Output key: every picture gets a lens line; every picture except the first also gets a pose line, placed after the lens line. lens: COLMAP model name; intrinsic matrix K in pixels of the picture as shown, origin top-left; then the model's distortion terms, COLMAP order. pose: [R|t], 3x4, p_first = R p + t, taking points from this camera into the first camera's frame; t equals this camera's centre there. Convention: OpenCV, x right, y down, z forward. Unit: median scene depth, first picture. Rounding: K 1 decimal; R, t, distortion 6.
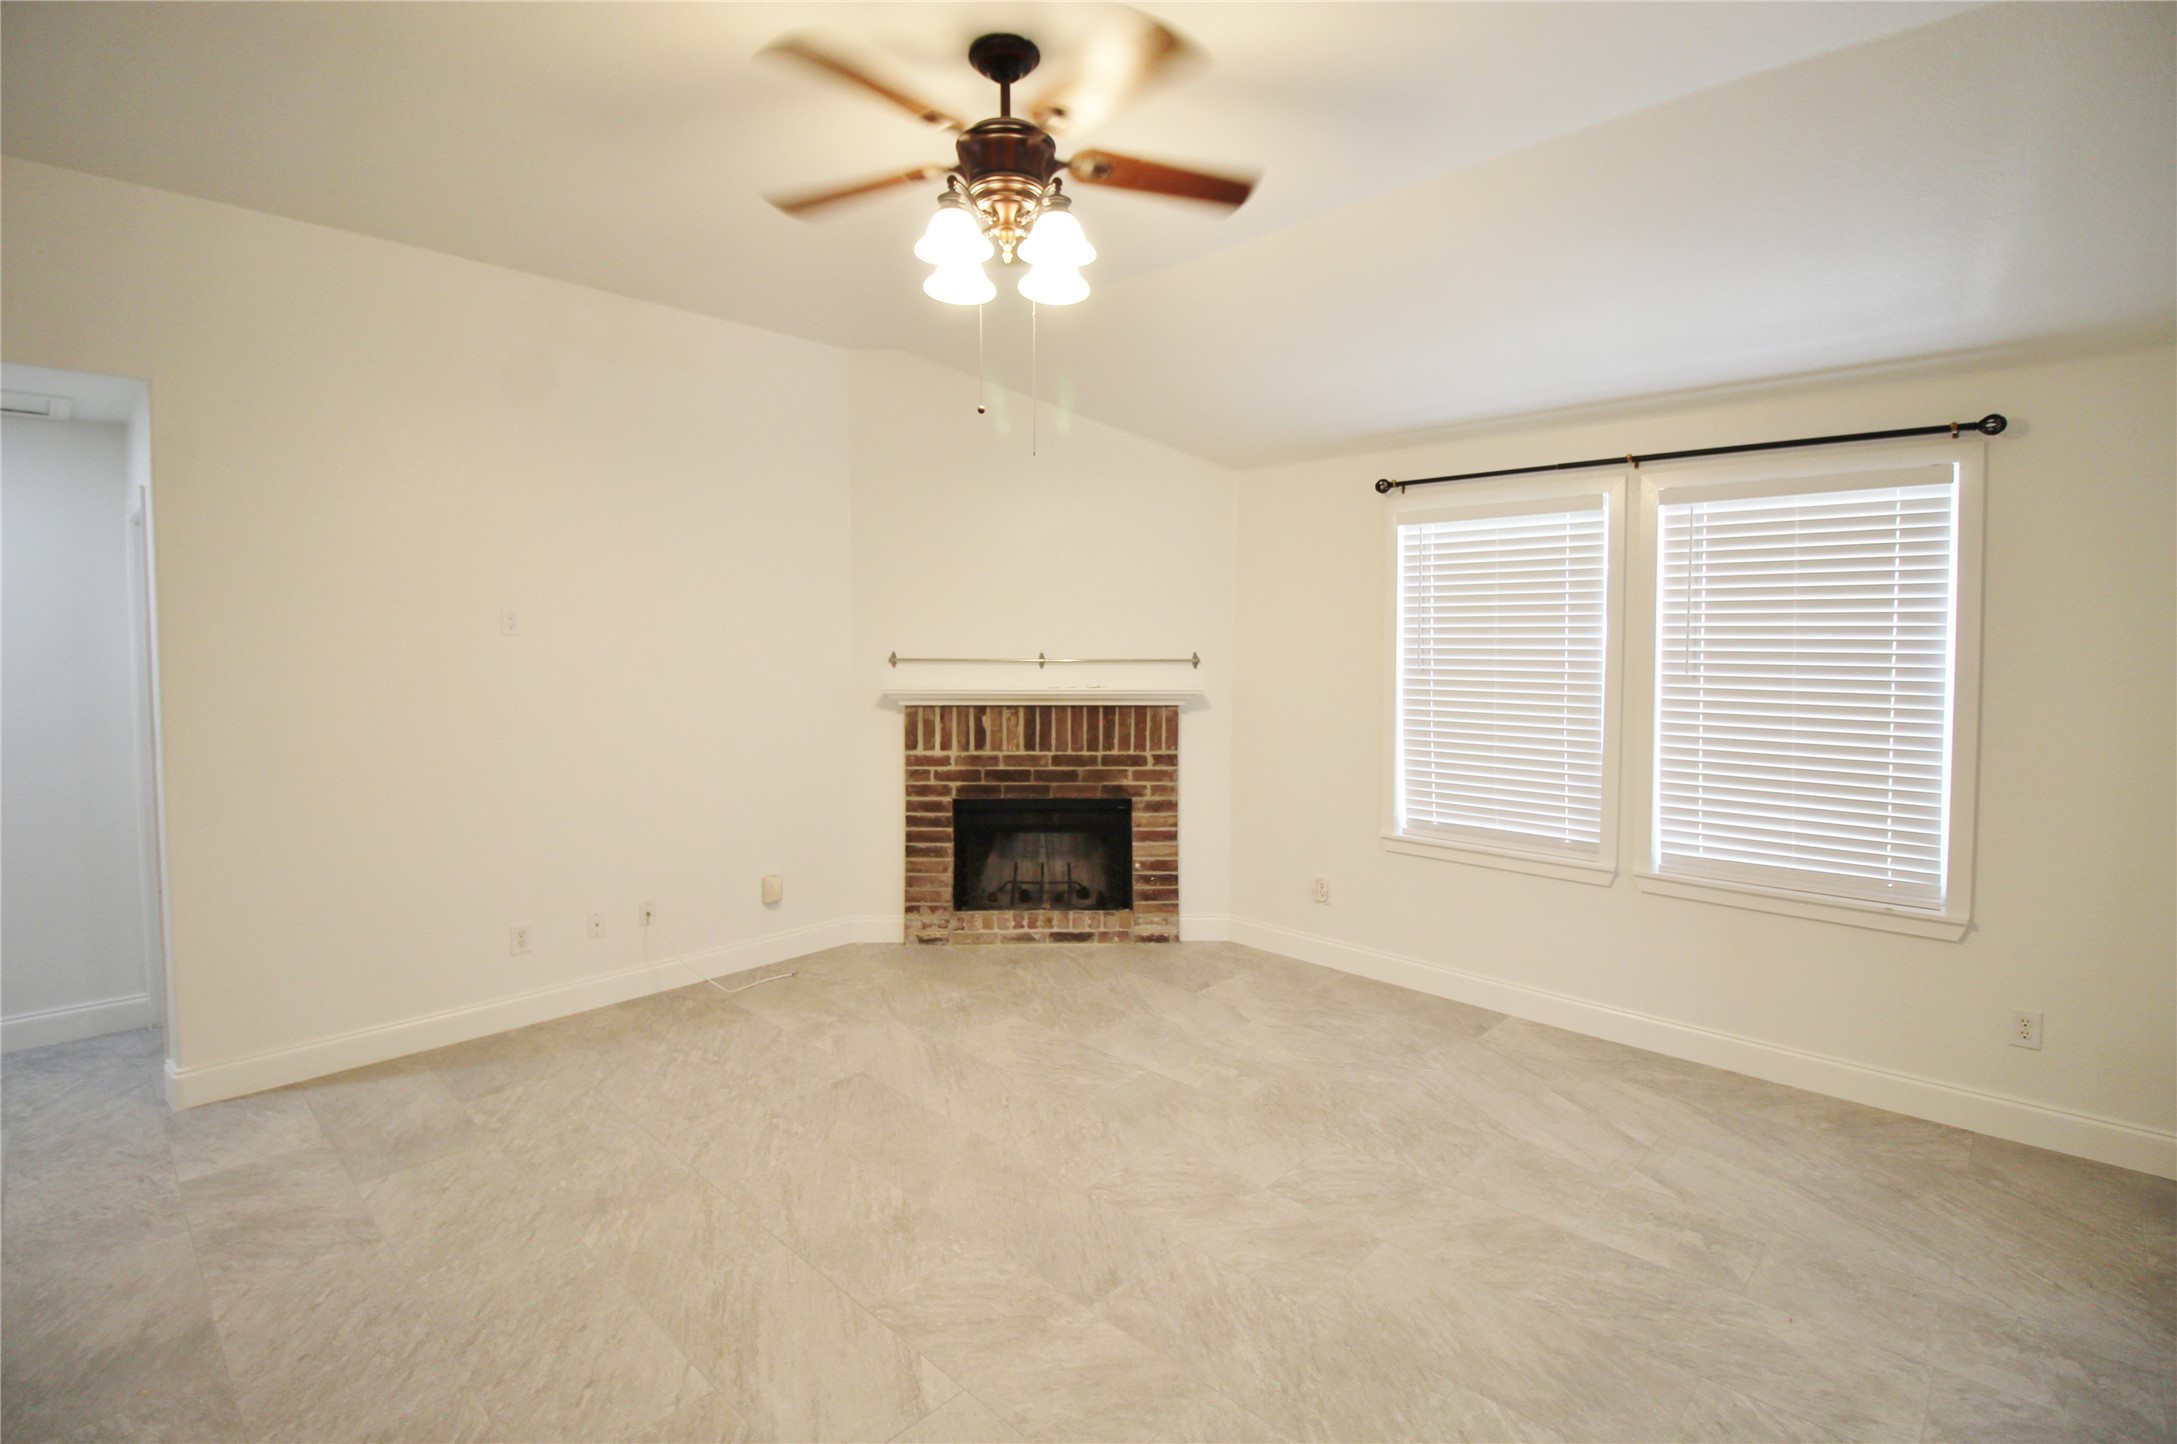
lens RADIAL K [[1004.5, 0, 1087.6], [0, 1004.5, 694.1], [0, 0, 1]] dist [-0.005851, -0.010552]
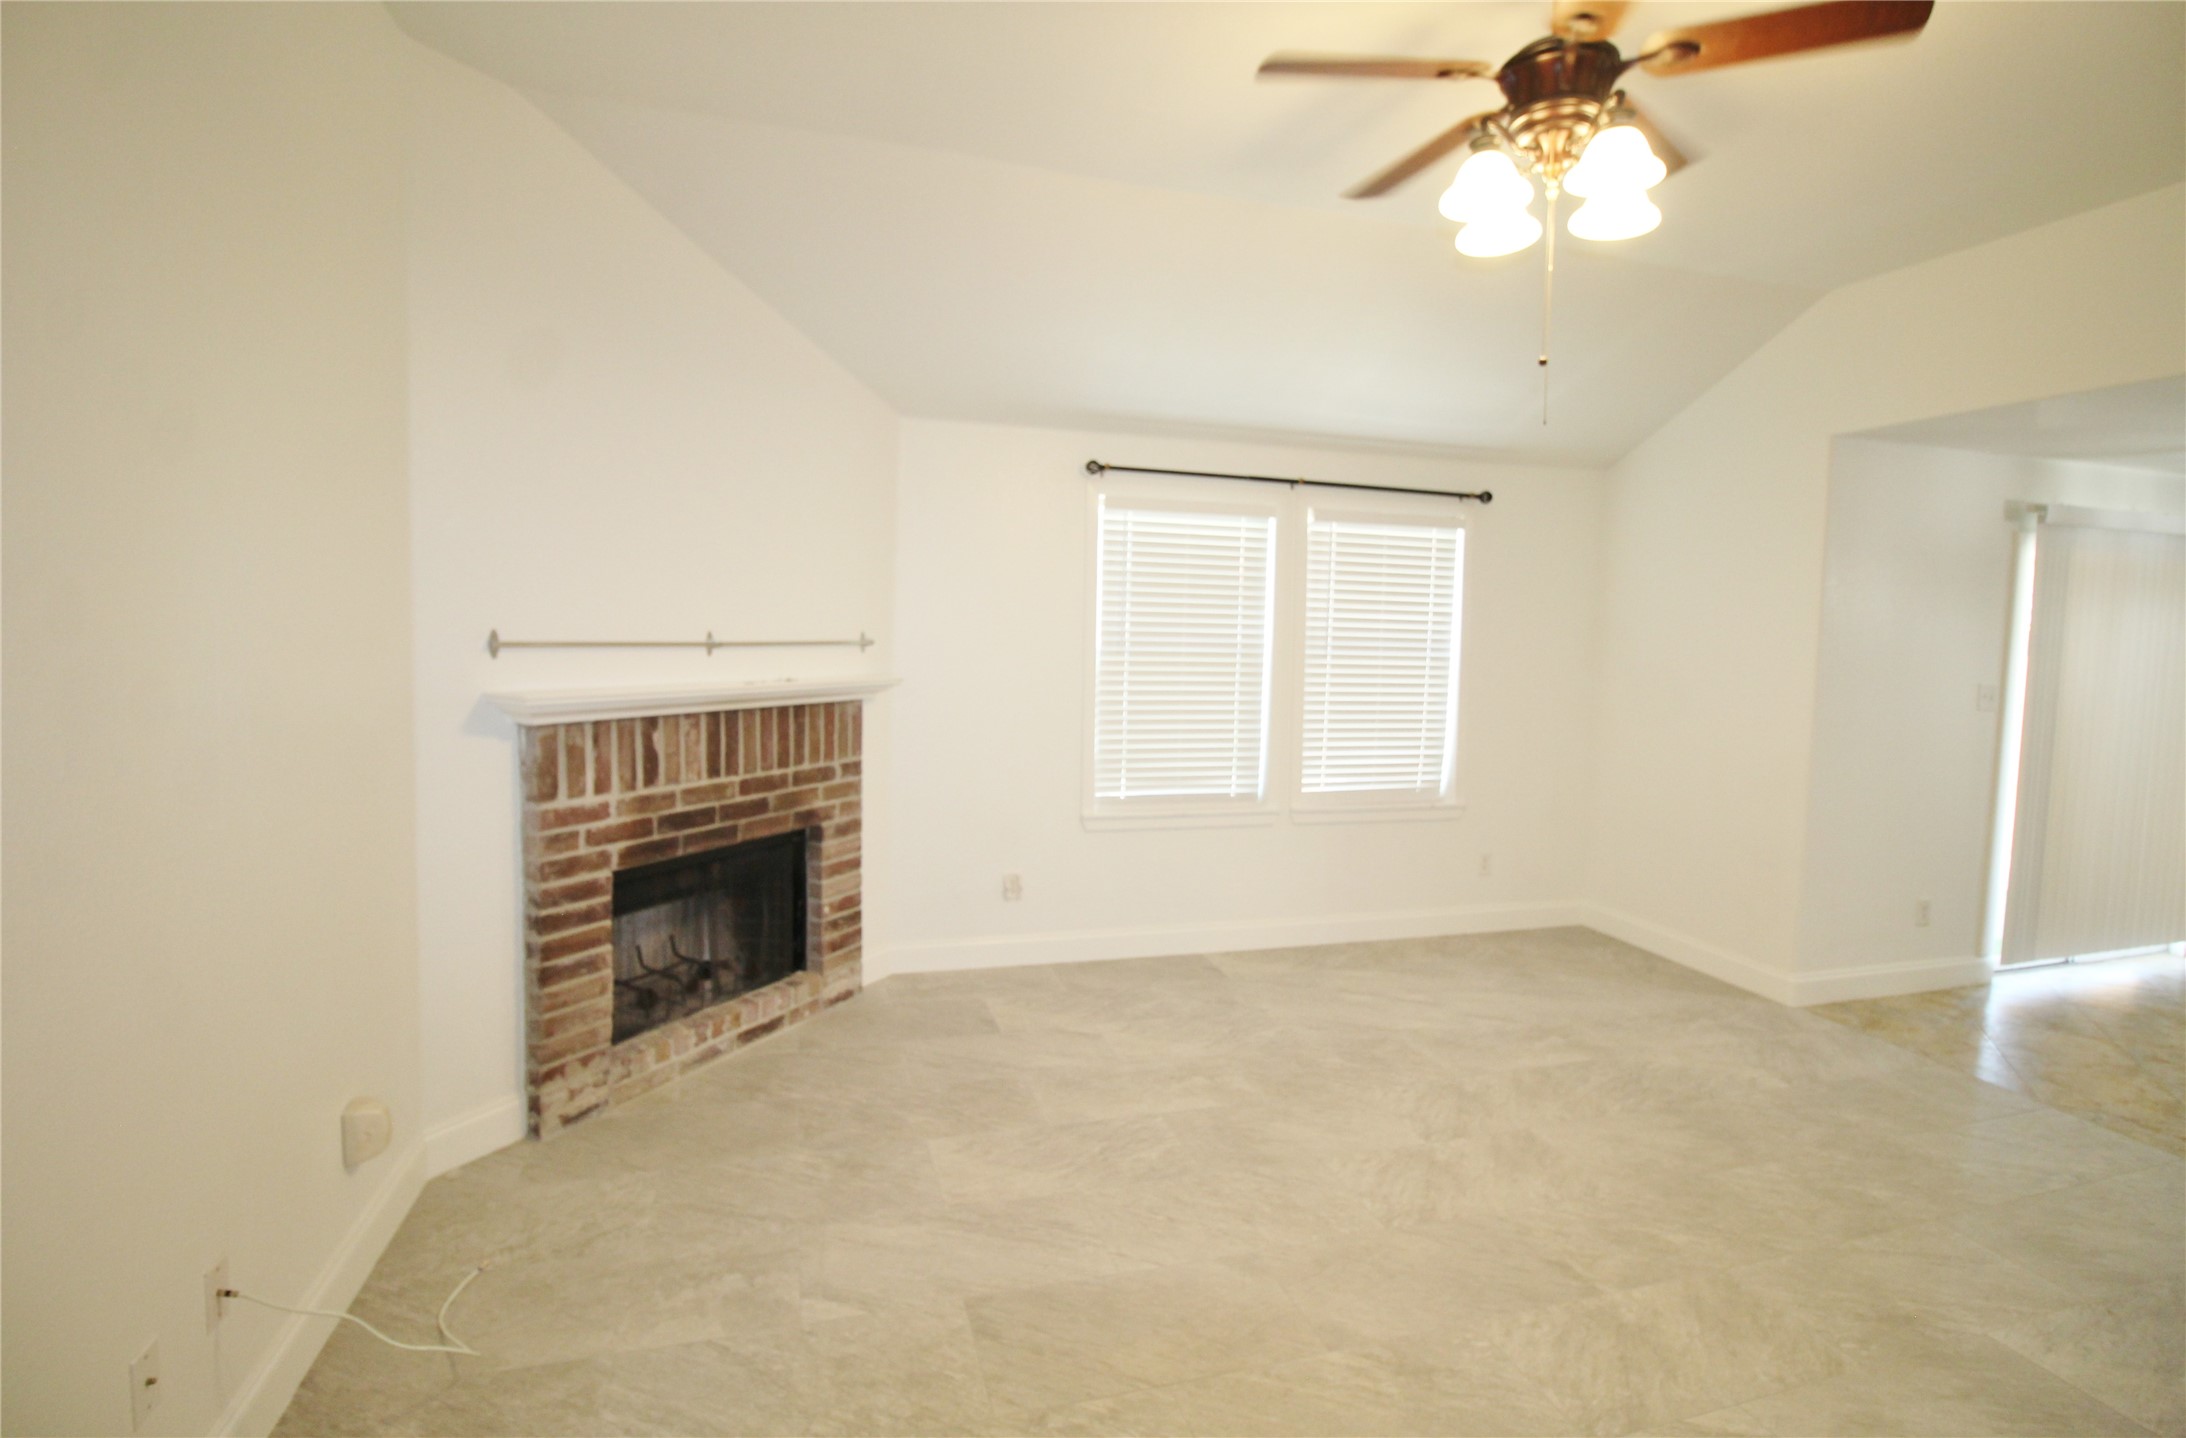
lens RADIAL K [[1017.1, 0, 1092.9], [0, 1017.1, 690.6], [0, 0, 1]] dist [-0.008149, -0.005284]
pose [[0.497426, -0.047116, 0.866226, -0.571297], [0.025694, 0.998886, 0.039578, -0.025115], [-0.867126, 0.002570, 0.498082, 0.482426]]
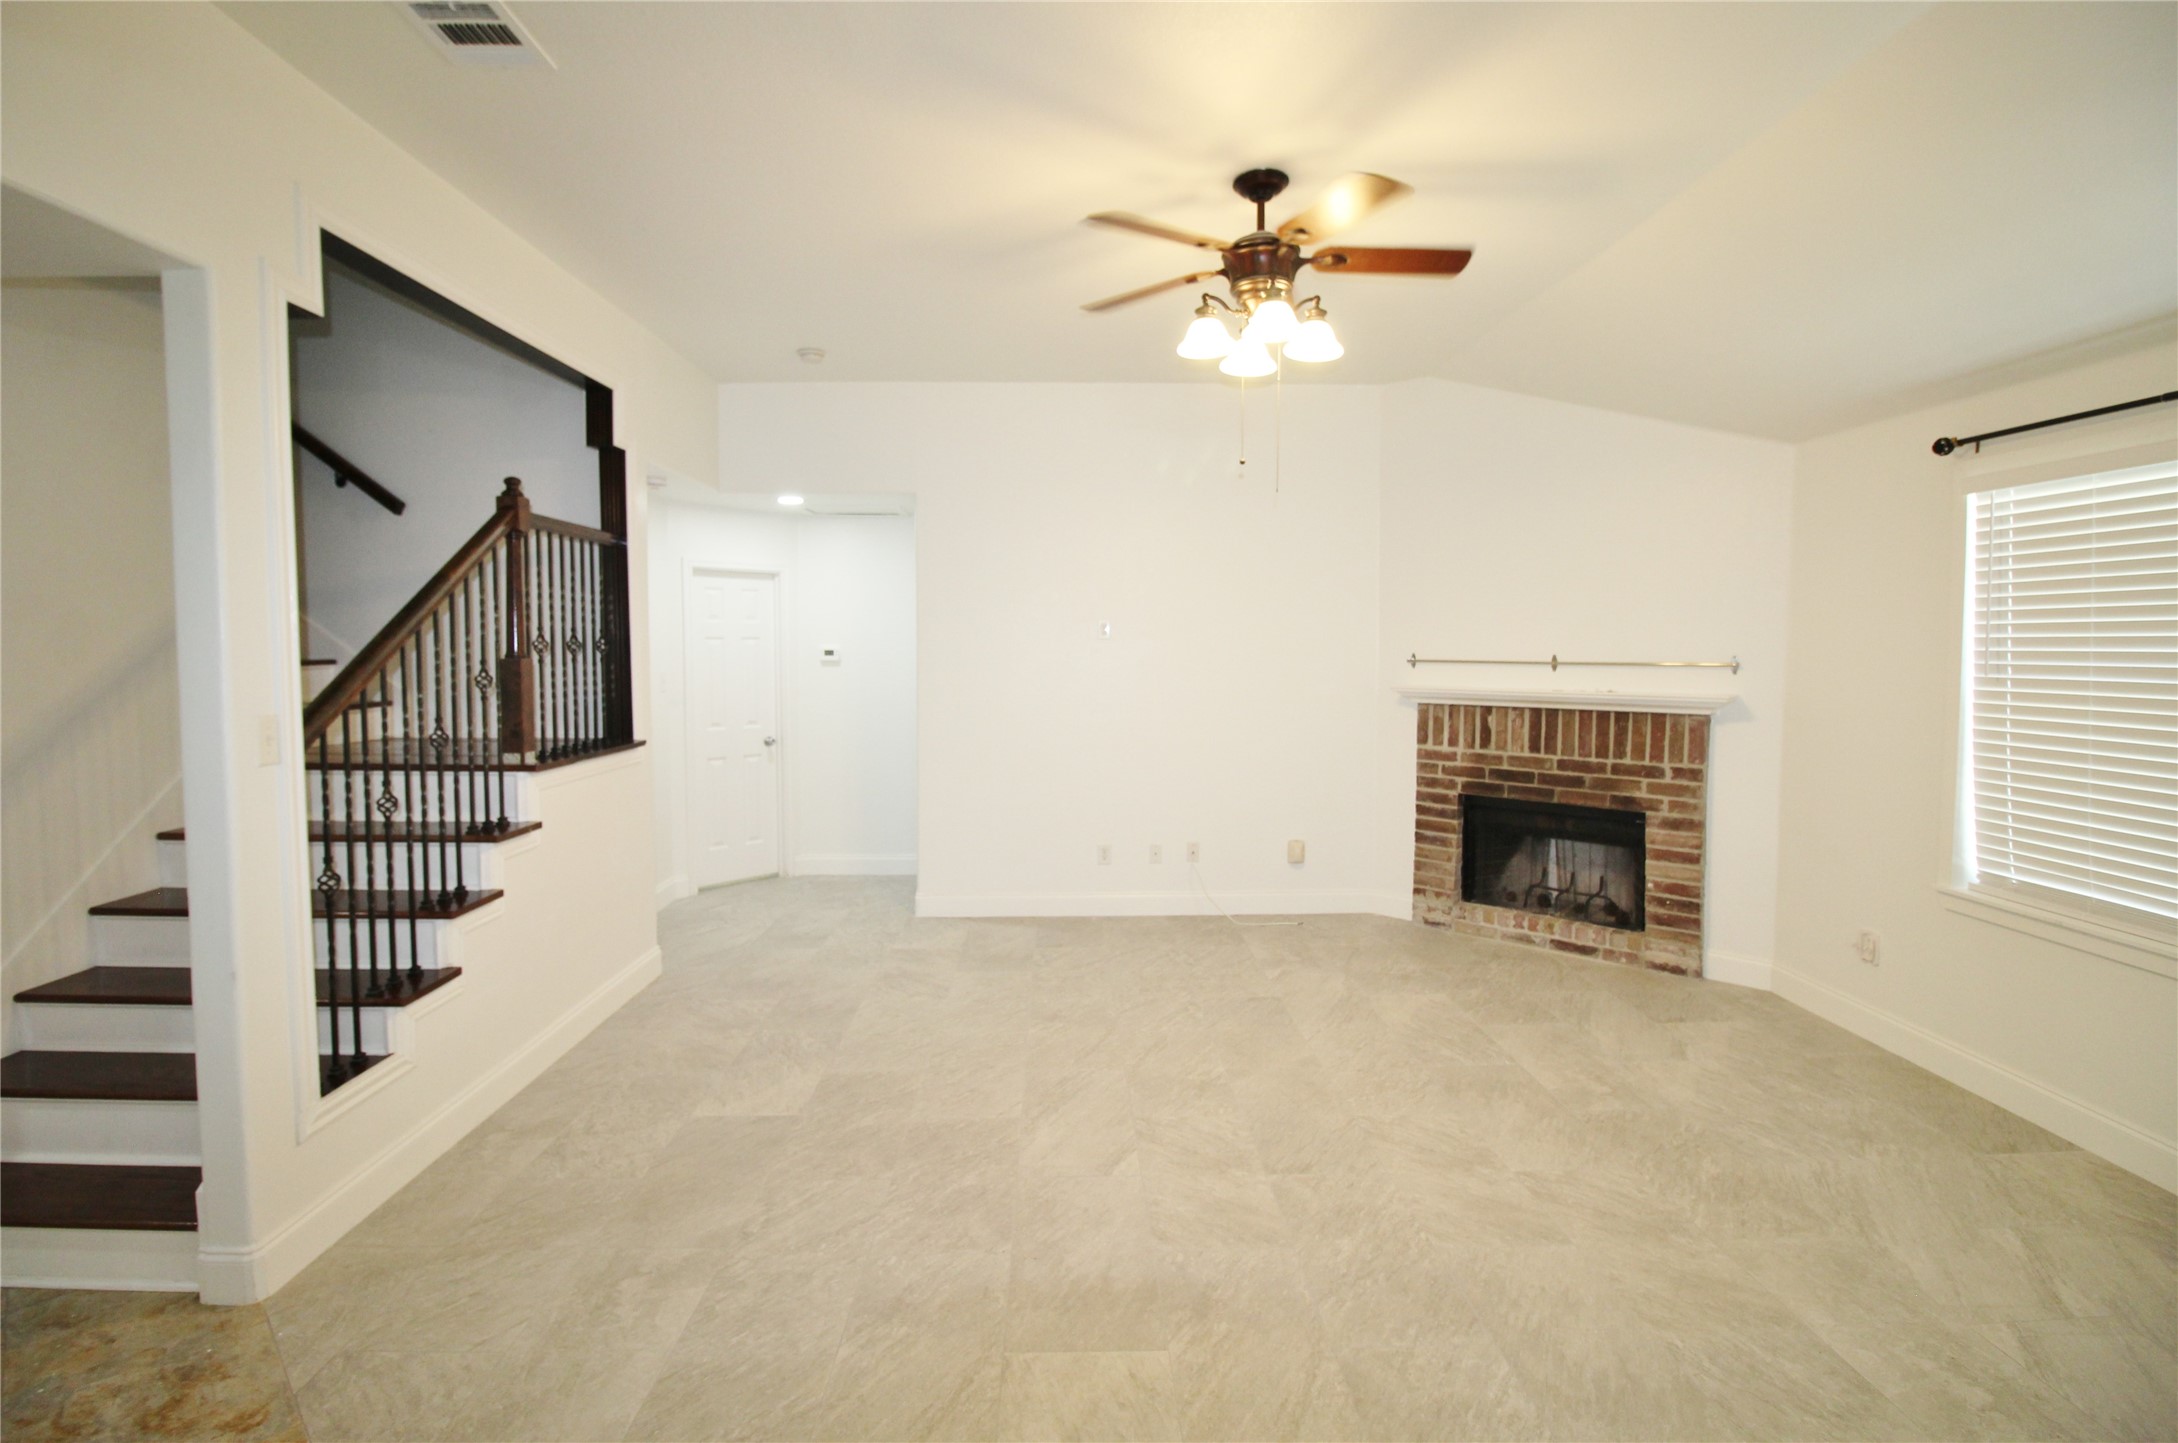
lens RADIAL K [[1005.0, 0, 1088.4], [0, 1005.0, 695.1], [0, 0, 1]] dist [-0.005851, -0.010552]
pose [[0.711567, 0.032411, -0.701870, 0.359272], [-0.037260, 0.999271, 0.008370, 0.007442], [0.701629, 0.020196, 0.712256, -0.029392]]
